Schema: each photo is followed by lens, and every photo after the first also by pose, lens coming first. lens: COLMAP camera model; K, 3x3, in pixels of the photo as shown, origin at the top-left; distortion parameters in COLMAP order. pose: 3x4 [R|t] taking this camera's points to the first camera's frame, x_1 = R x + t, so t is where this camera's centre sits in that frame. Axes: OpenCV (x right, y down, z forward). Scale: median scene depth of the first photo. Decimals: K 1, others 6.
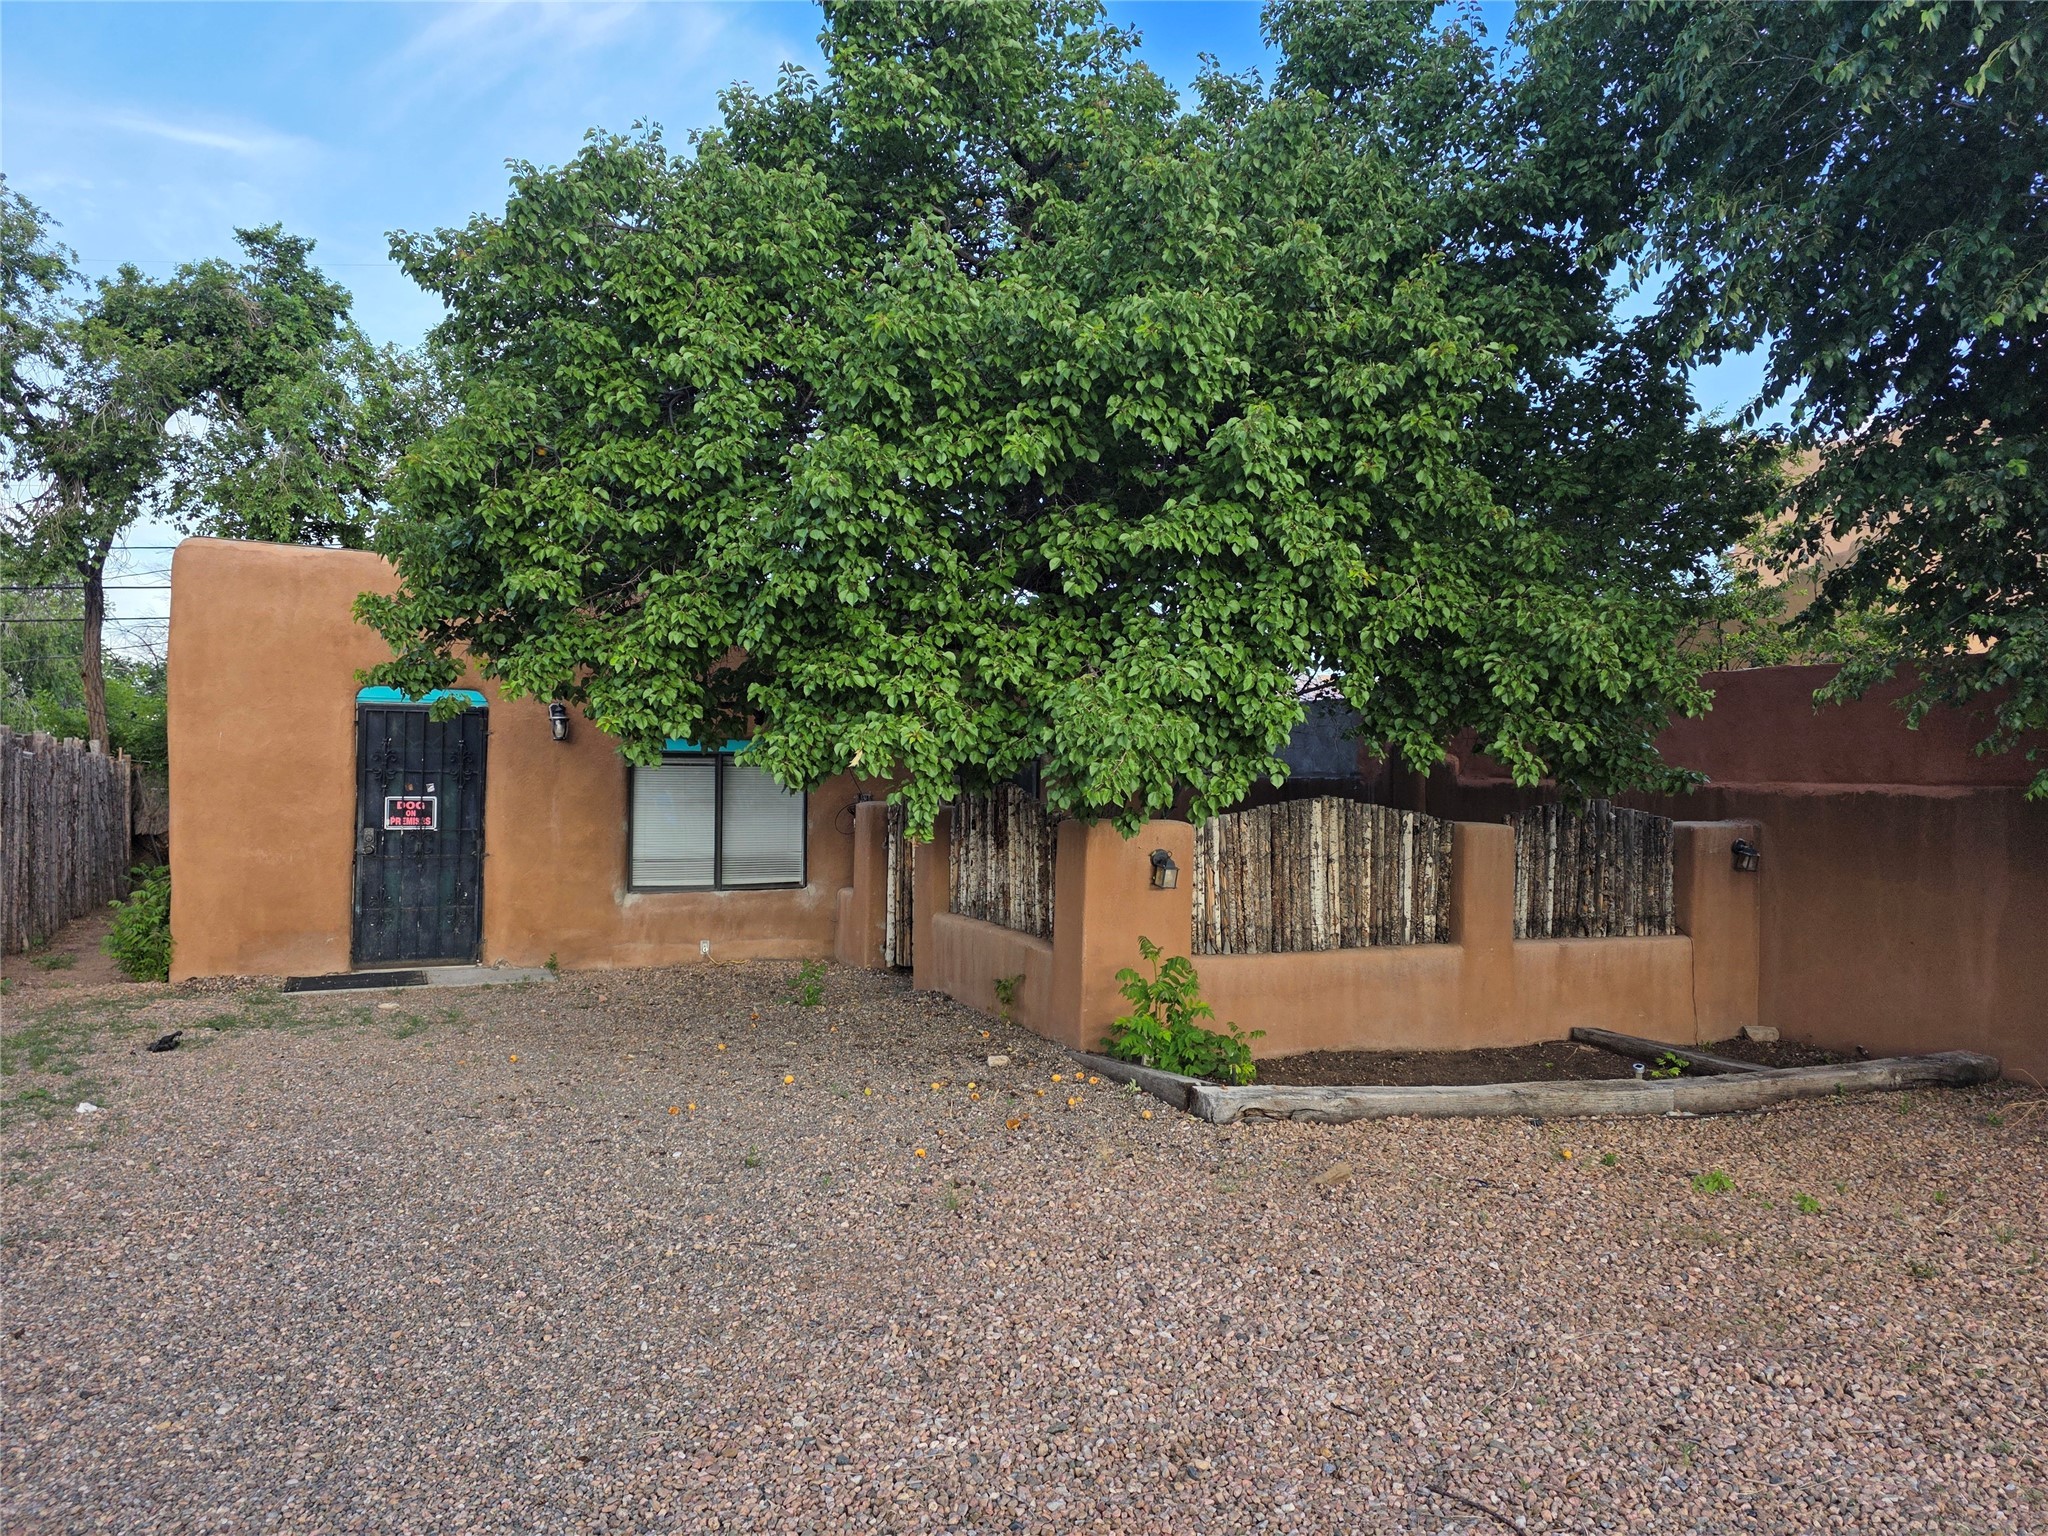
lens RADIAL K [[1337.8, 0, 1032.9], [0, 1337.8, 769.8], [0, 0, 1]] dist [0.018780, -0.003745]
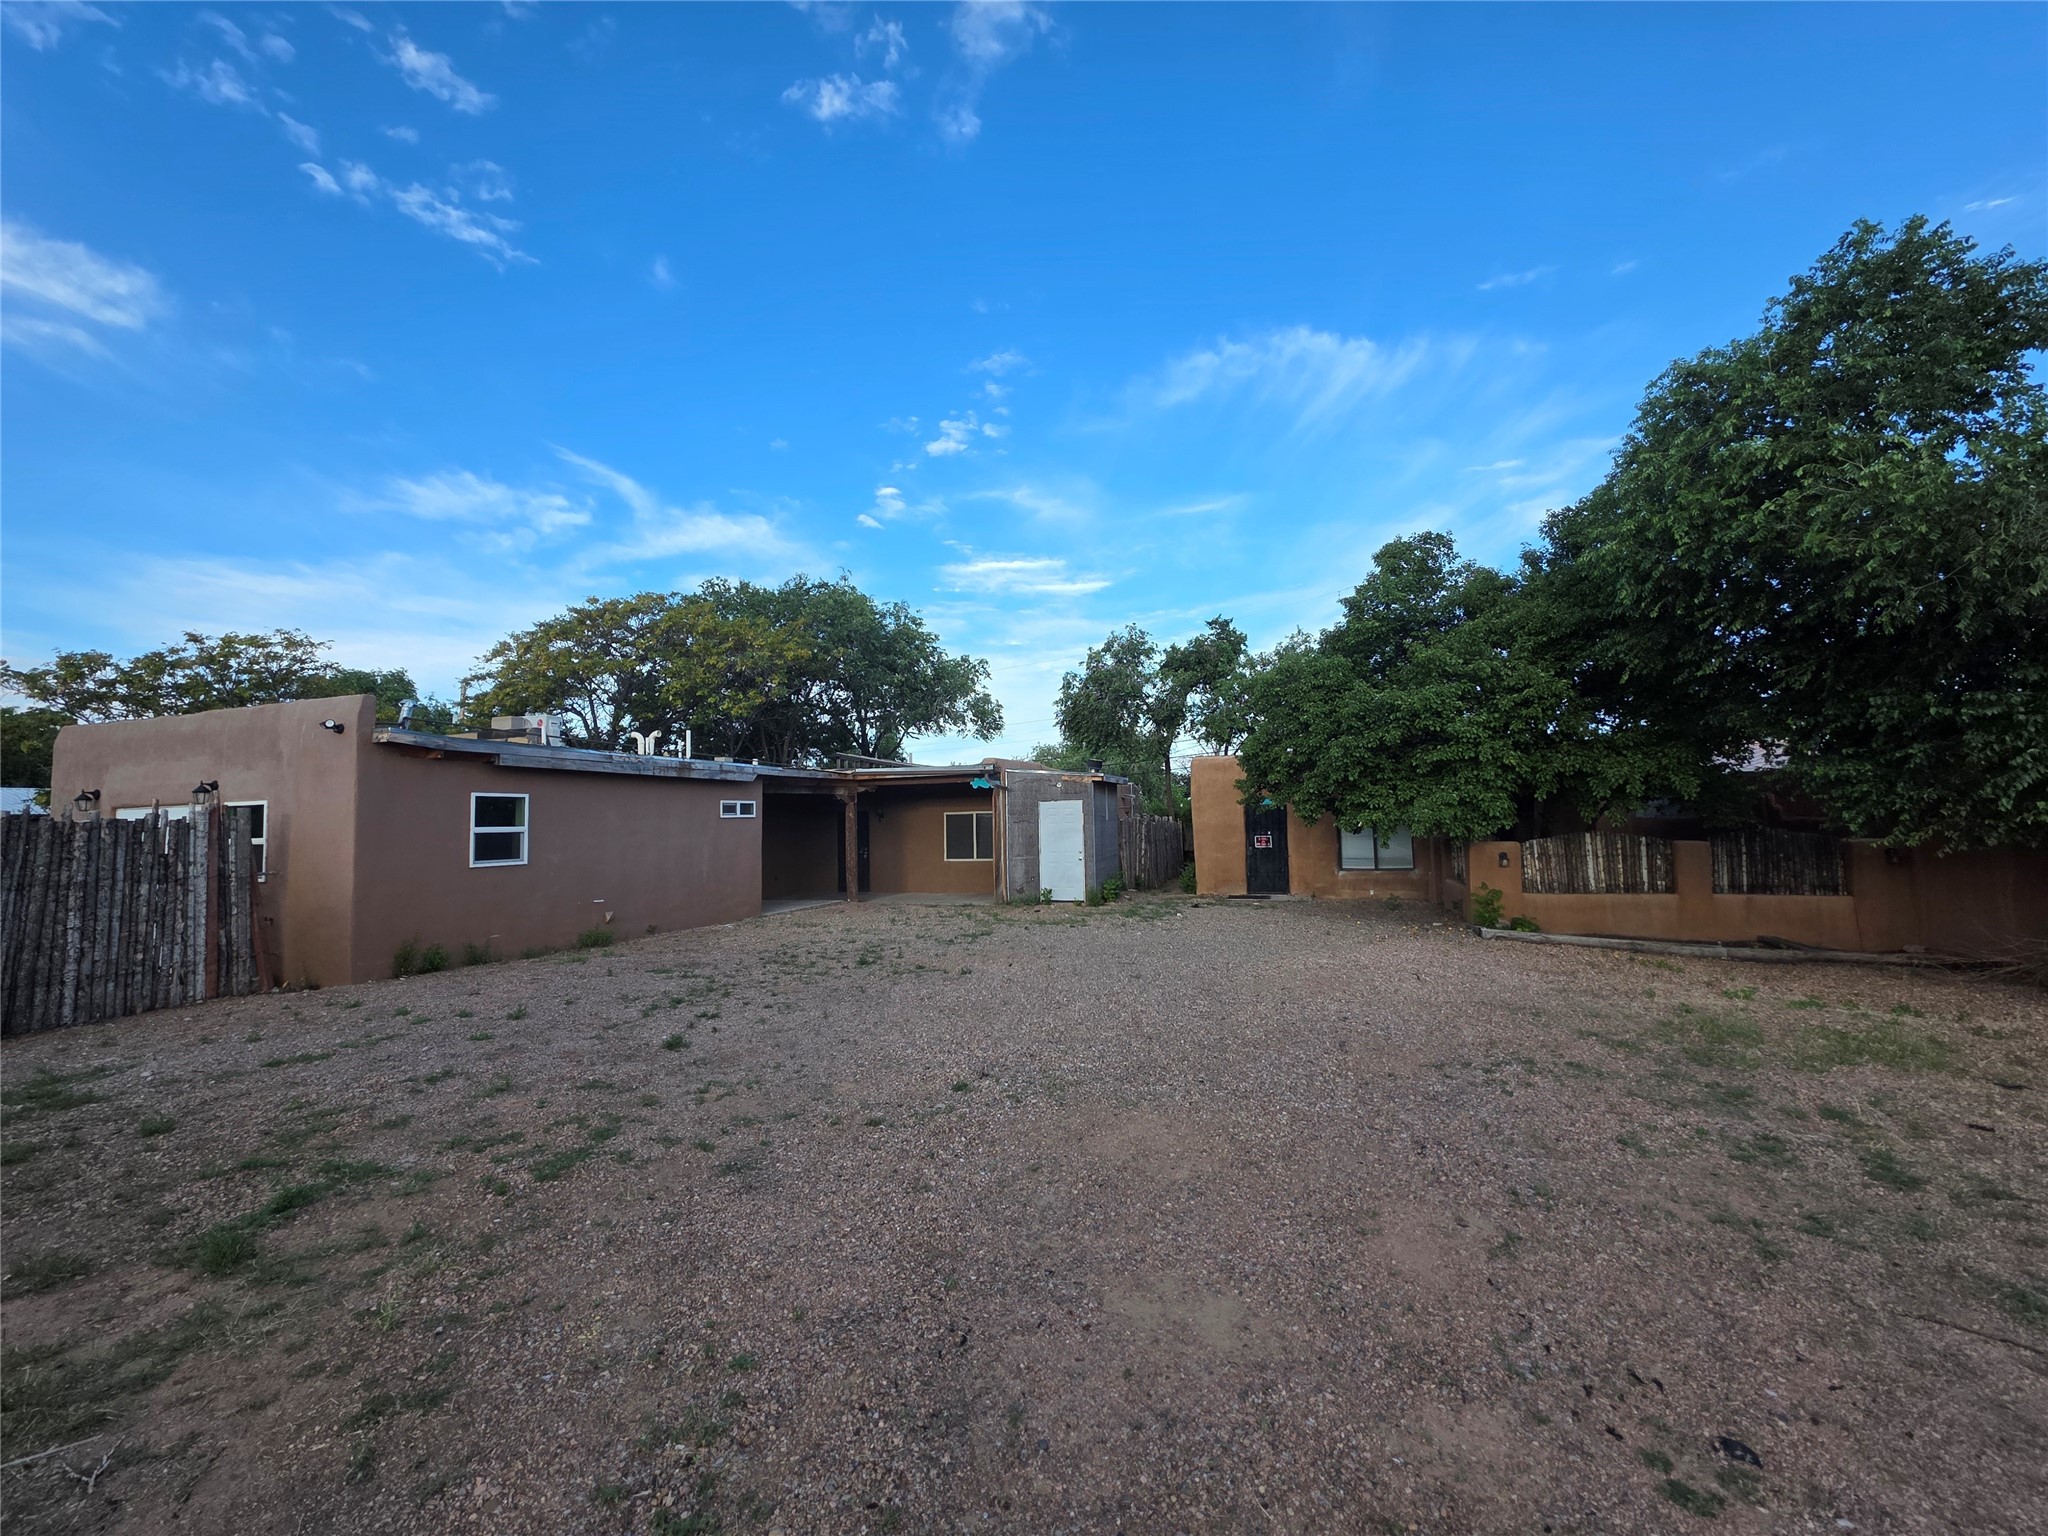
lens RADIAL K [[816.1, 0, 1028.7], [0, 816.1, 765.0], [0, 0, 1]] dist [0.001880, 0.000229]
pose [[0.716812, -0.076480, -0.693059, 0.472465], [0.032859, 0.996567, -0.075988, -0.018142], [0.696491, 0.031696, 0.716865, -0.724202]]
